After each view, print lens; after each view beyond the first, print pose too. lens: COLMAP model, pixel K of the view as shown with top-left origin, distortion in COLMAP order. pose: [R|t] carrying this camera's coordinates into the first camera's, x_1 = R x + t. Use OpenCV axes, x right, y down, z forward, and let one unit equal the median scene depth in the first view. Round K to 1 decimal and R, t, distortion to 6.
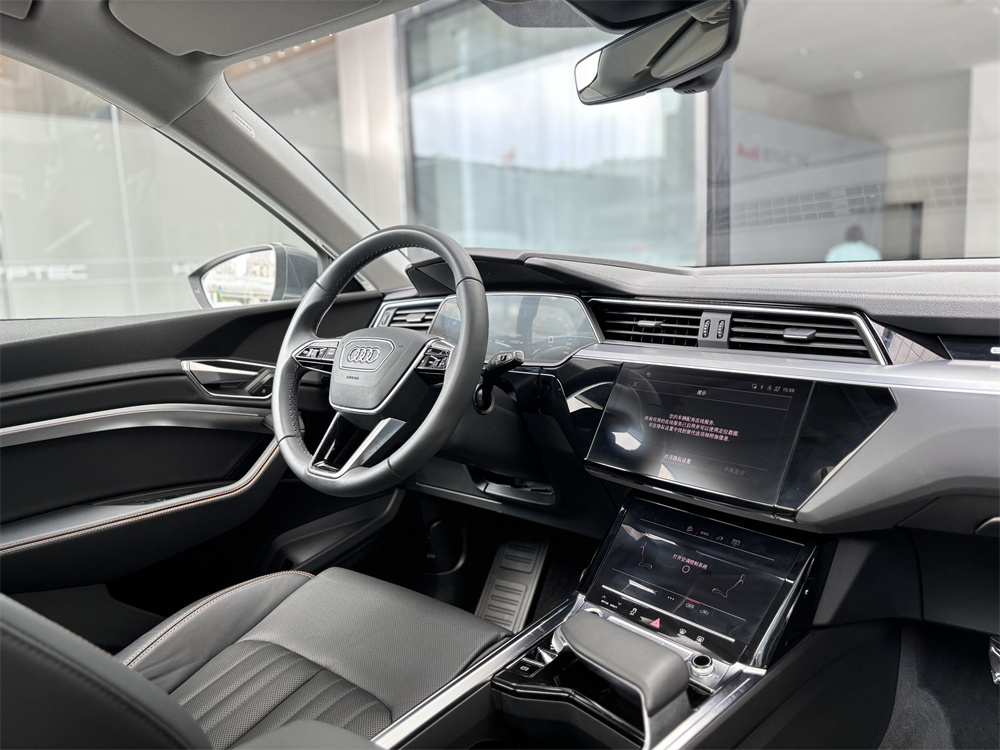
lens RADIAL K [[773.7, 0, 500.0], [0, 773.7, 375.0], [0, 0, 1]] dist [0.000481, -0.078677]
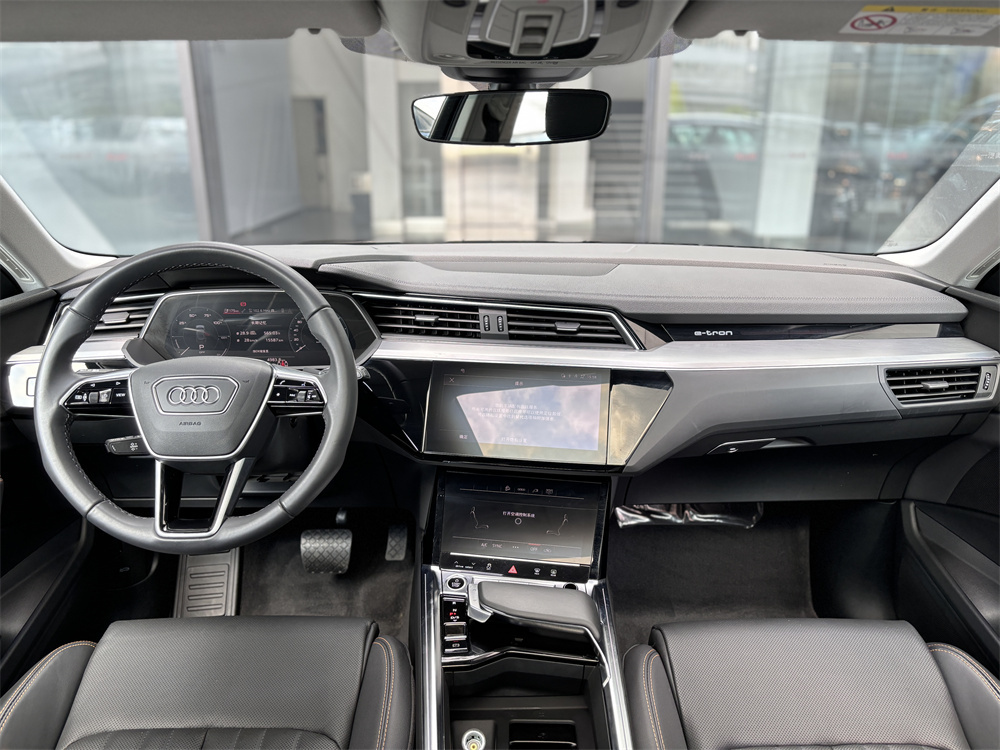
lens RADIAL K [[773.7, 0, 500.0], [0, 773.7, 375.0], [0, 0, 1]] dist [0.000481, -0.078677]
pose [[0.703507, -0.171878, 0.689591, -0.557197], [0.054686, 0.980530, 0.188604, -0.204841], [-0.708581, -0.094973, 0.699209, 0.136940]]
